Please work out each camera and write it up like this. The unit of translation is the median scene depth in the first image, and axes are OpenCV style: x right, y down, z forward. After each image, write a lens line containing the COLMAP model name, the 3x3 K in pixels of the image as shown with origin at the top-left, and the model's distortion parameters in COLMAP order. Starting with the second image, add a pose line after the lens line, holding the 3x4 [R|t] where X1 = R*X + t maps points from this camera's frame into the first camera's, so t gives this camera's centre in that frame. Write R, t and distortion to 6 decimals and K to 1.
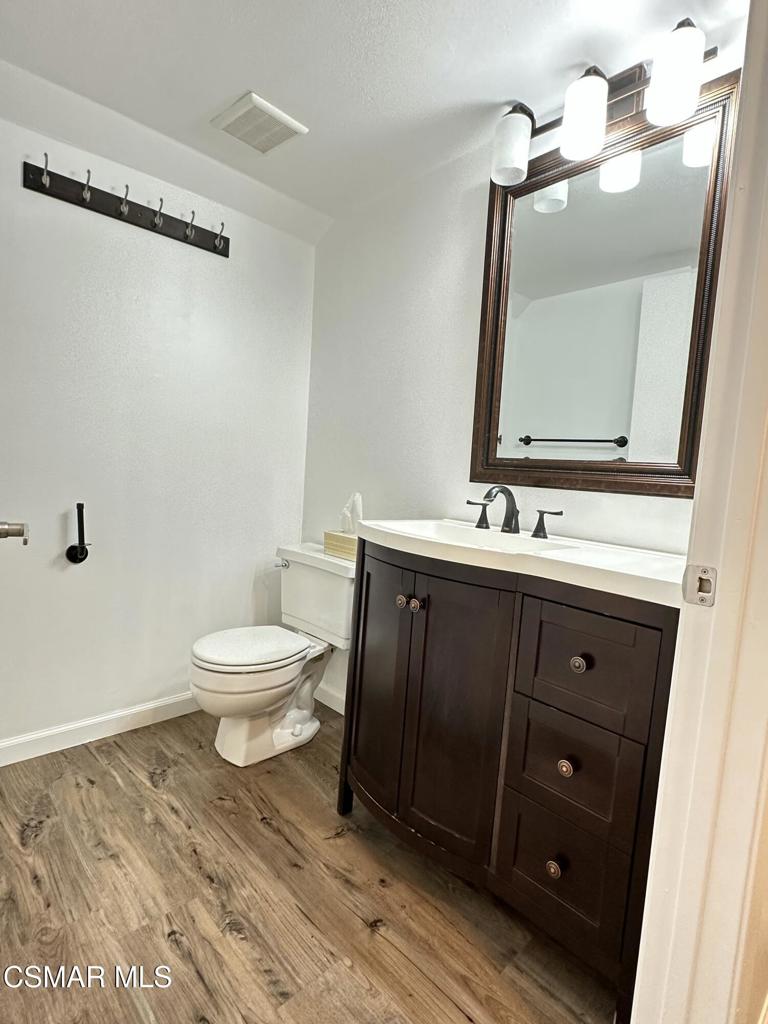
lens RADIAL K [[531.3, 0, 384.3], [0, 531.3, 511.4], [0, 0, 1]] dist [-0.006412, 0.002054]
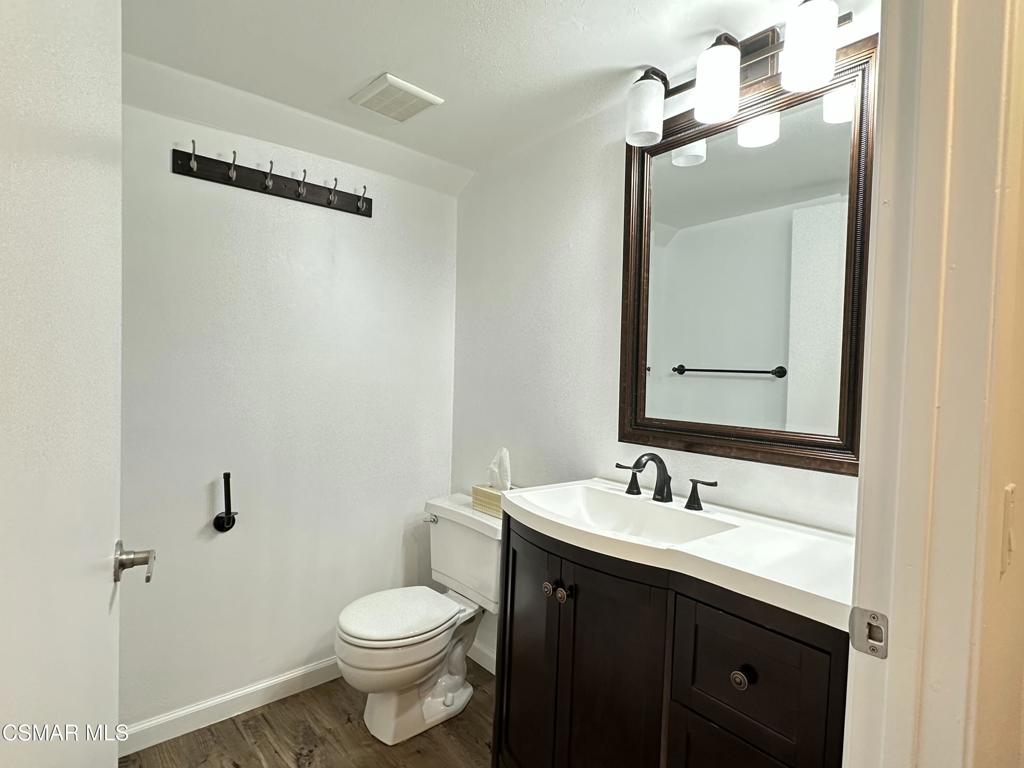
lens RADIAL K [[531.3, 0, 513.3], [0, 531.3, 387.1], [0, 0, 1]] dist [-0.006412, 0.002054]
pose [[0.997986, -0.033302, -0.053990, 0.027190], [0.030038, 0.997735, -0.060181, -0.107521], [0.055872, 0.058438, 0.996726, 0.025158]]
